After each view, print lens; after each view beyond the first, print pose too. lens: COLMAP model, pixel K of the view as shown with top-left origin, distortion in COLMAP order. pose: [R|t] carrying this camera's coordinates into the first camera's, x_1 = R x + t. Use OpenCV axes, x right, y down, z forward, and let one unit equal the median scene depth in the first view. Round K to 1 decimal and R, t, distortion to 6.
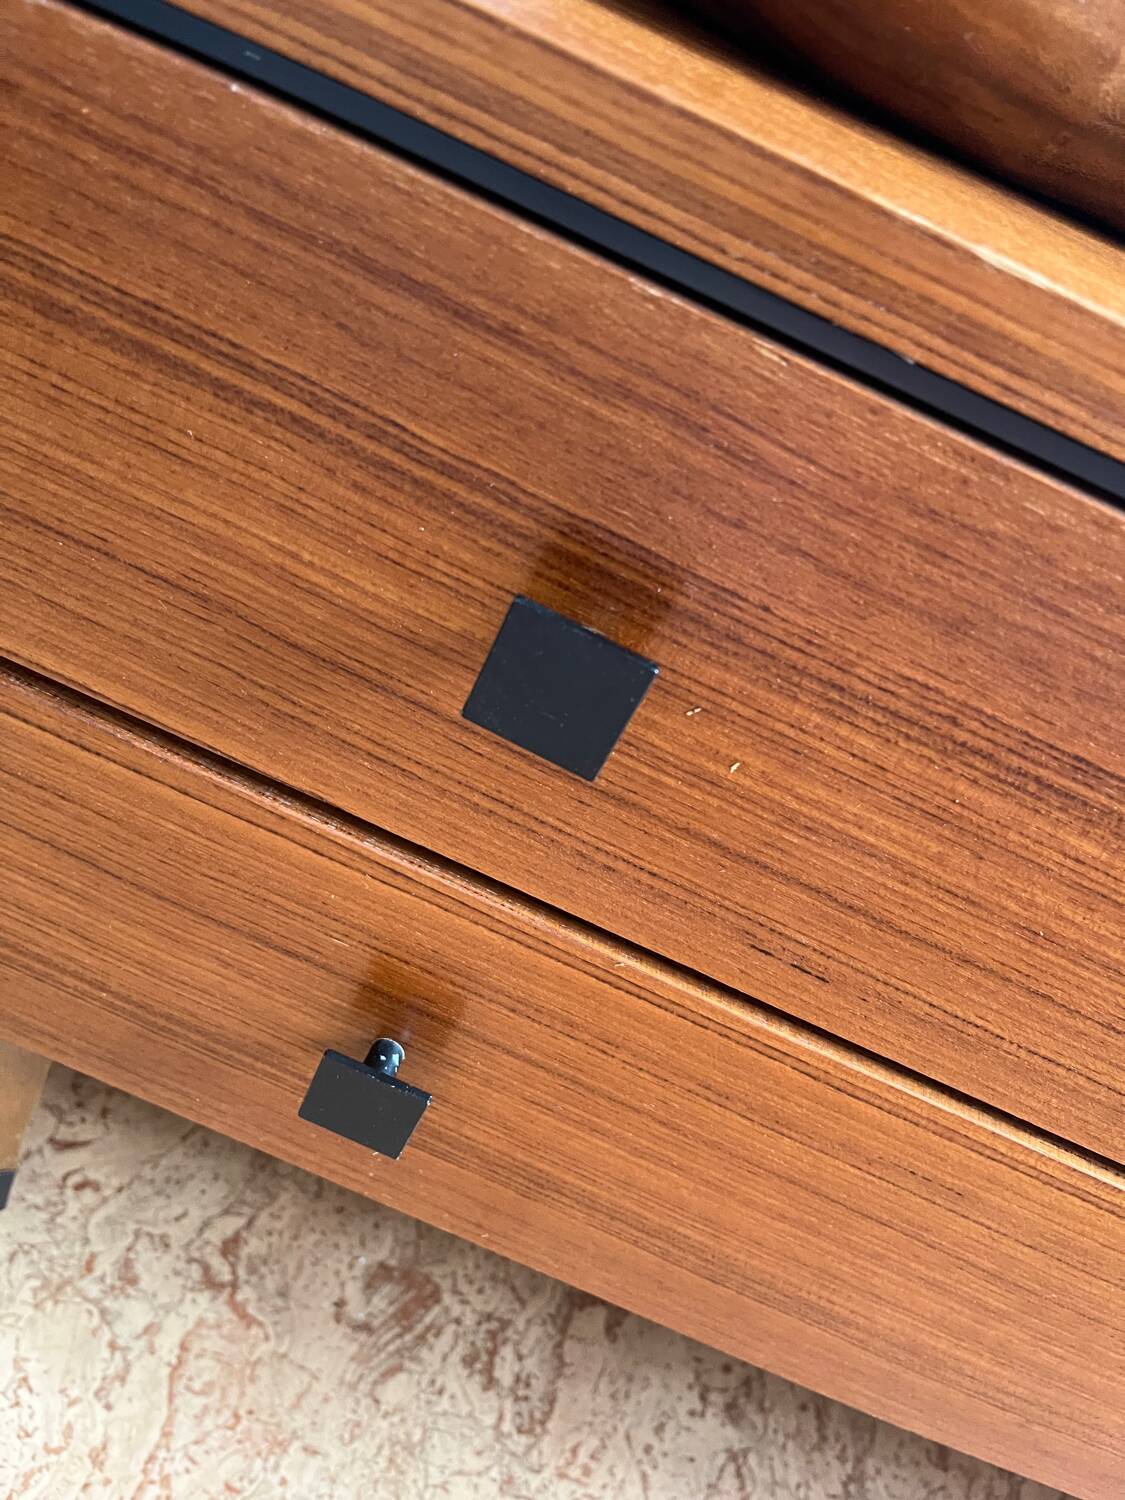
lens RADIAL K [[1147.2, 0, 557.9], [0, 1147.2, 761.2], [0, 0, 1]] dist [0.053810, -0.077382]
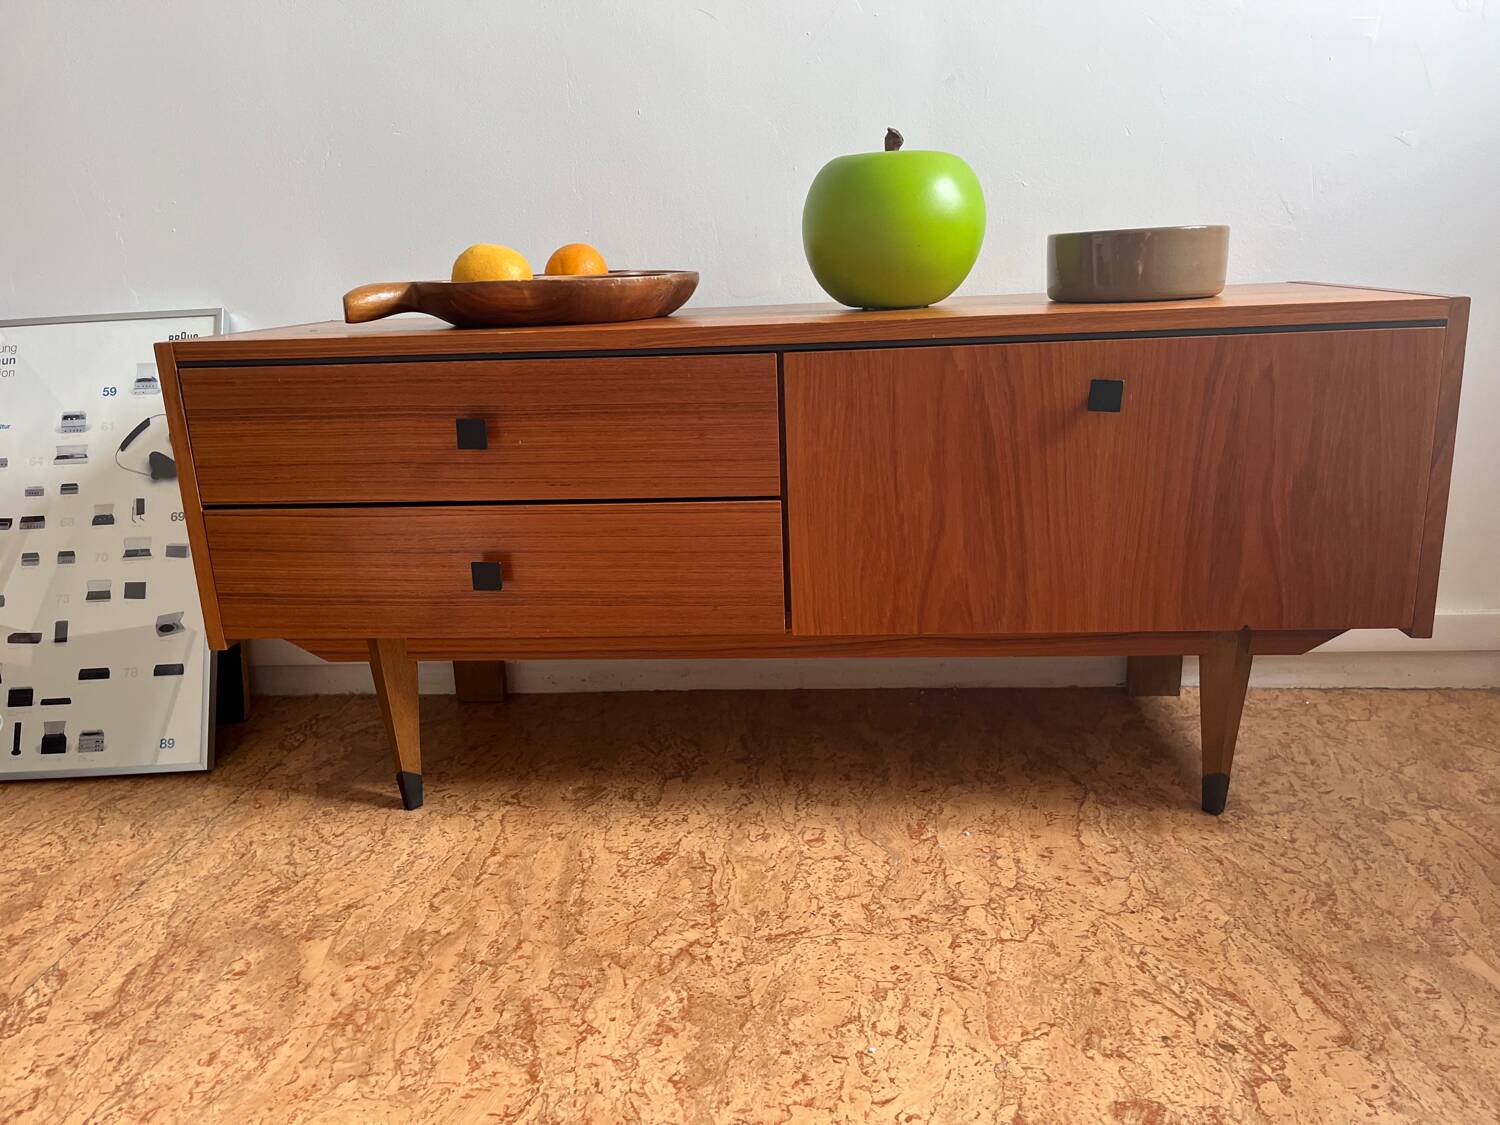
lens RADIAL K [[1147.2, 0, 743.7], [0, 1147.2, 581.2], [0, 0, 1]] dist [0.053810, -0.077382]
pose [[0.908861, -0.416191, 0.027500, 0.626396], [0.393275, 0.833121, -0.388901, 2.692649], [0.138946, 0.364272, 0.920869, -3.021345]]
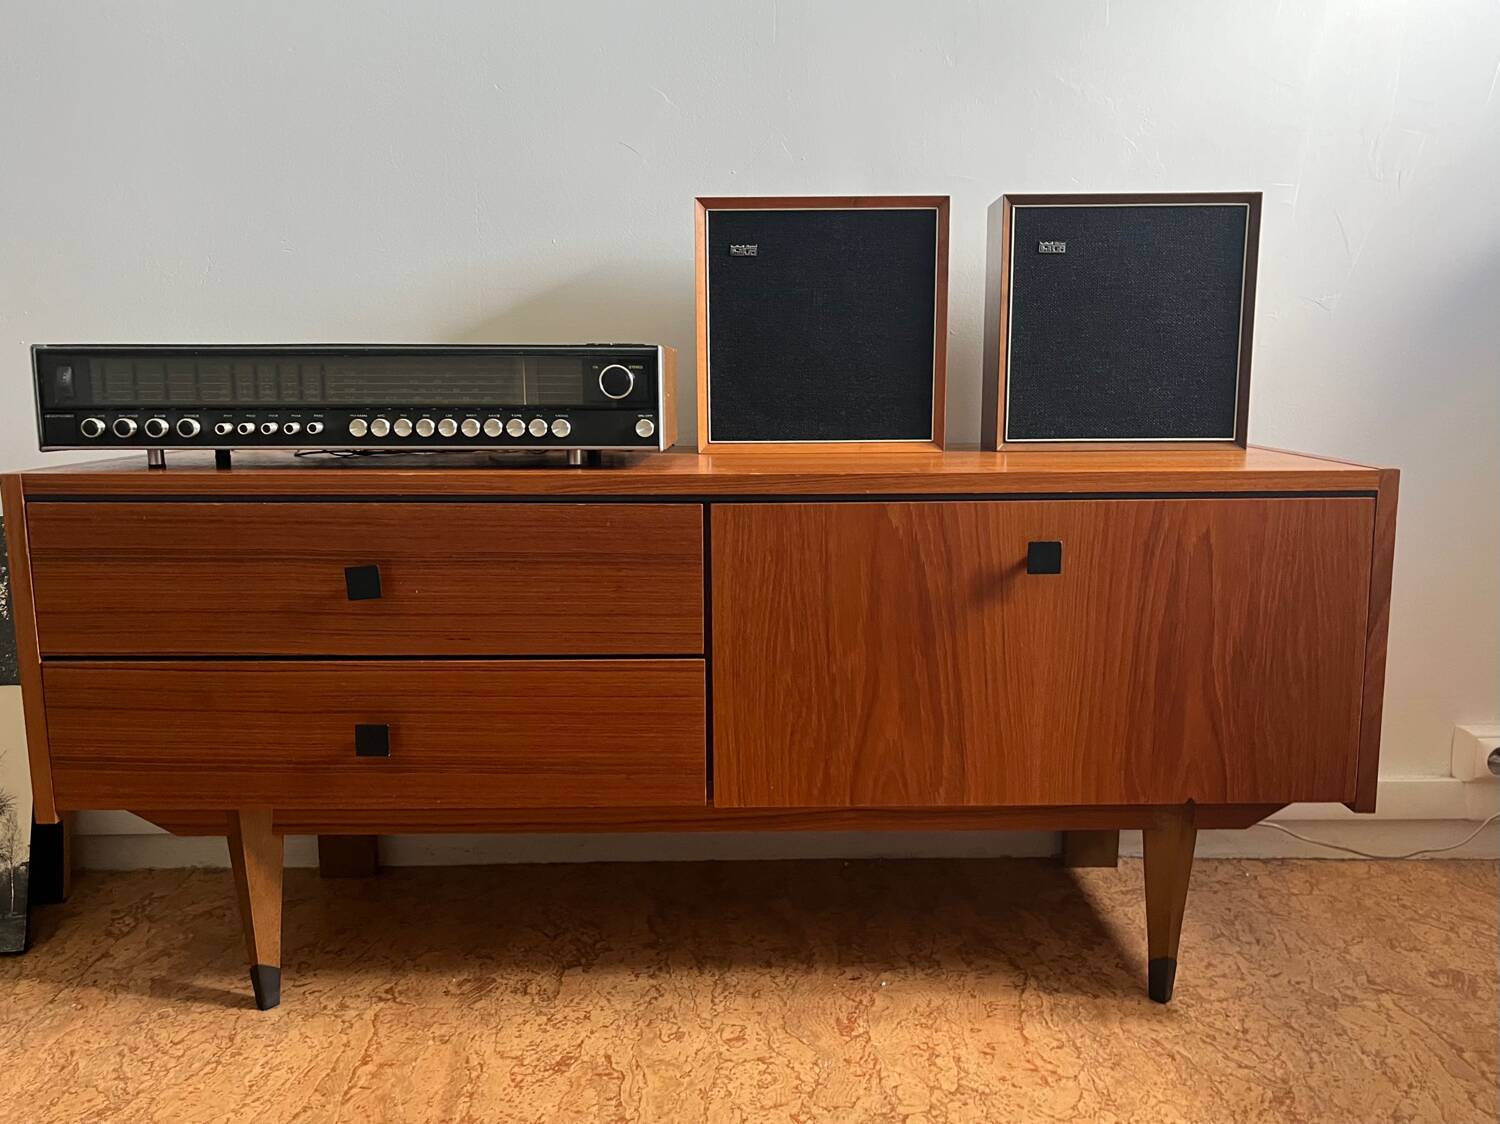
lens RADIAL K [[1256.6, 0, 757.9], [0, 1256.6, 577.8], [0, 0, 1]] dist [0.051779, -0.069760]
pose [[0.904365, -0.392350, 0.167888, 0.536222], [0.424969, 0.791944, -0.438436, 2.578368], [0.039062, 0.467853, 0.882943, -3.131962]]
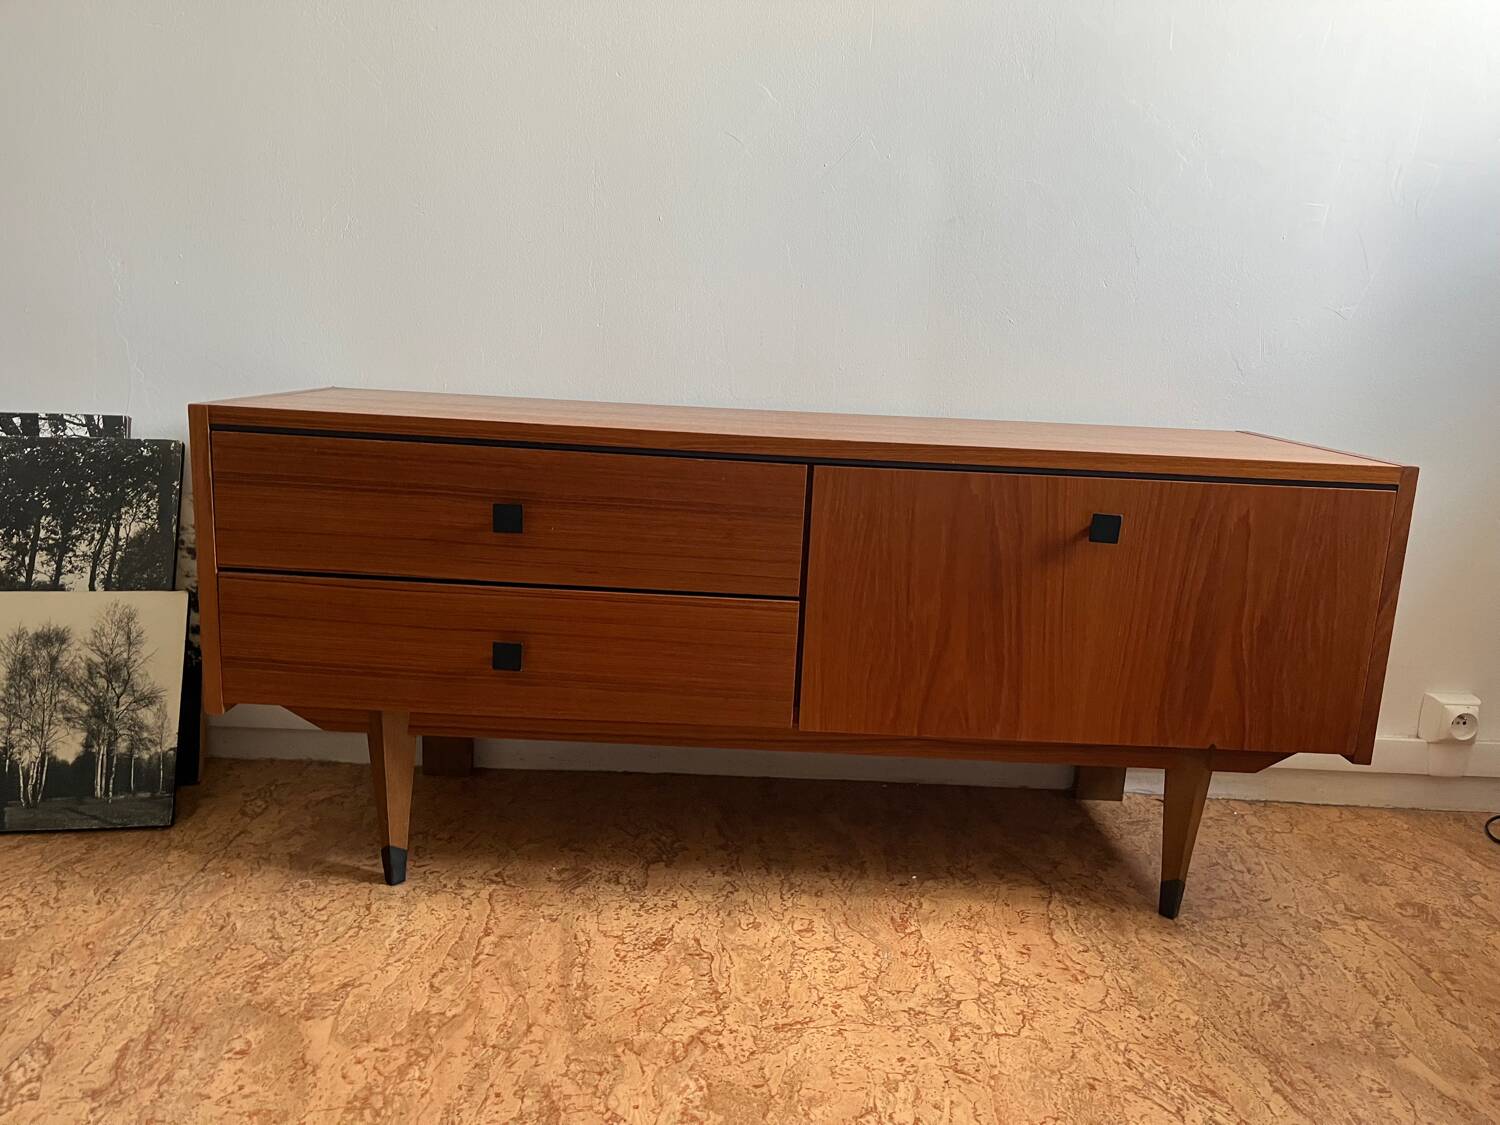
lens RADIAL K [[1147.2, 0, 756.1], [0, 1147.2, 576.5], [0, 0, 1]] dist [0.053810, -0.077382]
pose [[0.922142, -0.350394, 0.163943, 0.083472], [0.386838, 0.831836, -0.398002, 2.459681], [0.003083, 0.430434, 0.902617, -3.314088]]
